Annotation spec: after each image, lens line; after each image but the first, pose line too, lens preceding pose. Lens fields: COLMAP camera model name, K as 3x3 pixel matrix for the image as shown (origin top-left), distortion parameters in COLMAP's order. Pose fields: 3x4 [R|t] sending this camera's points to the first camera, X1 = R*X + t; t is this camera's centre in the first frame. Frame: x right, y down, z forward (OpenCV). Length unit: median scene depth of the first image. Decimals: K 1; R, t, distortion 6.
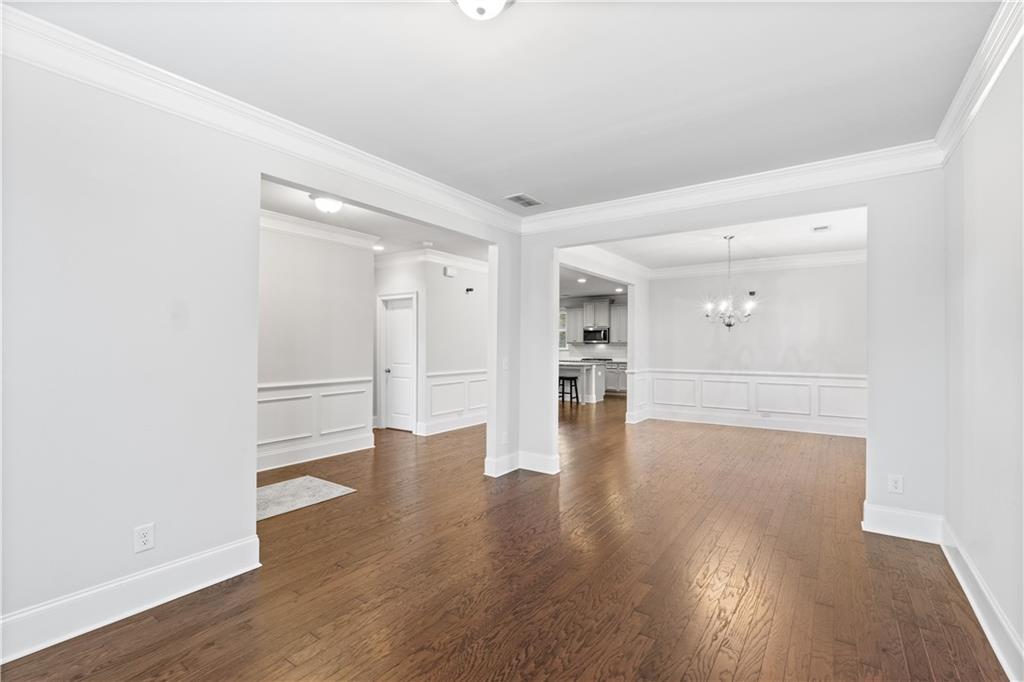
lens RADIAL K [[471.7, 0, 515.9], [0, 471.7, 341.8], [0, 0, 1]] dist [-0.009550, 0.002035]
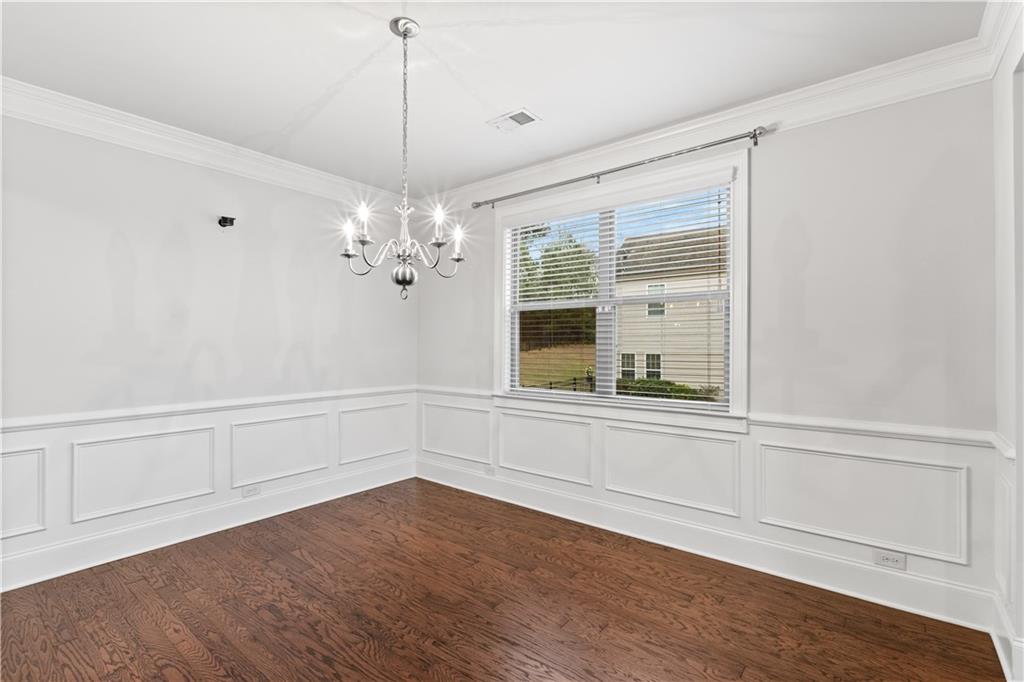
lens RADIAL K [[471.7, 0, 510.0], [0, 471.7, 340.6], [0, 0, 1]] dist [-0.009550, 0.002035]
pose [[0.080386, 0.002121, 0.996762, 0.092677], [-0.007872, 0.999968, -0.001493, 0.005912], [-0.996733, -0.007726, 0.080400, 0.709632]]
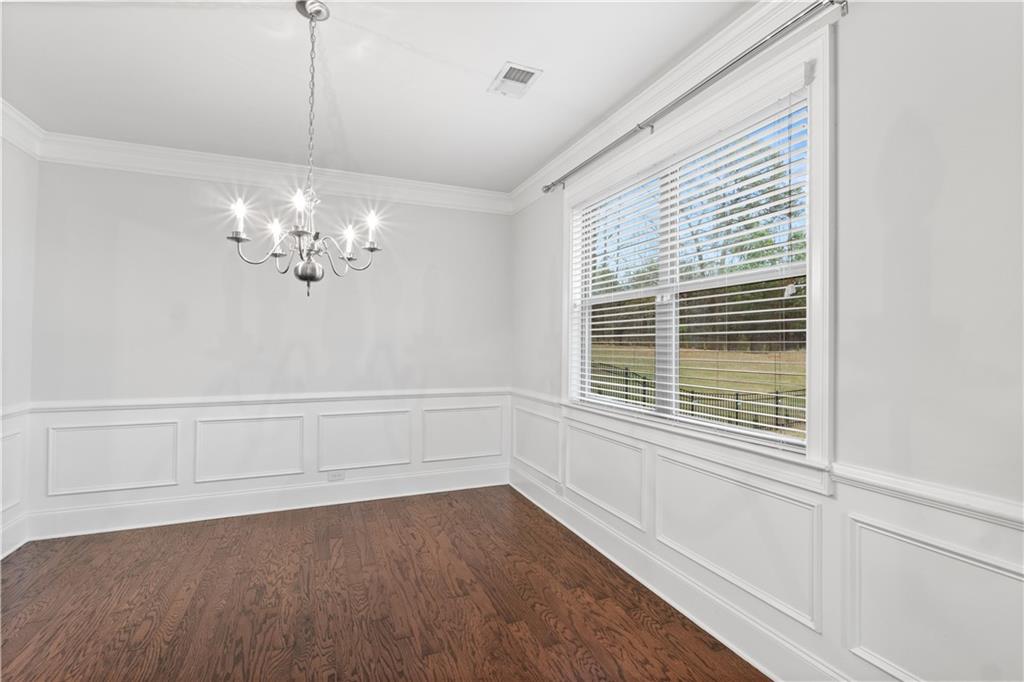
lens RADIAL K [[471.7, 0, 511.8], [0, 471.7, 335.5], [0, 0, 1]] dist [-0.009550, 0.002035]
pose [[0.547596, 0.012134, 0.836655, 0.206525], [-0.009360, 0.999921, -0.008376, 0.004492], [-0.836690, -0.003244, 0.547666, 0.559788]]
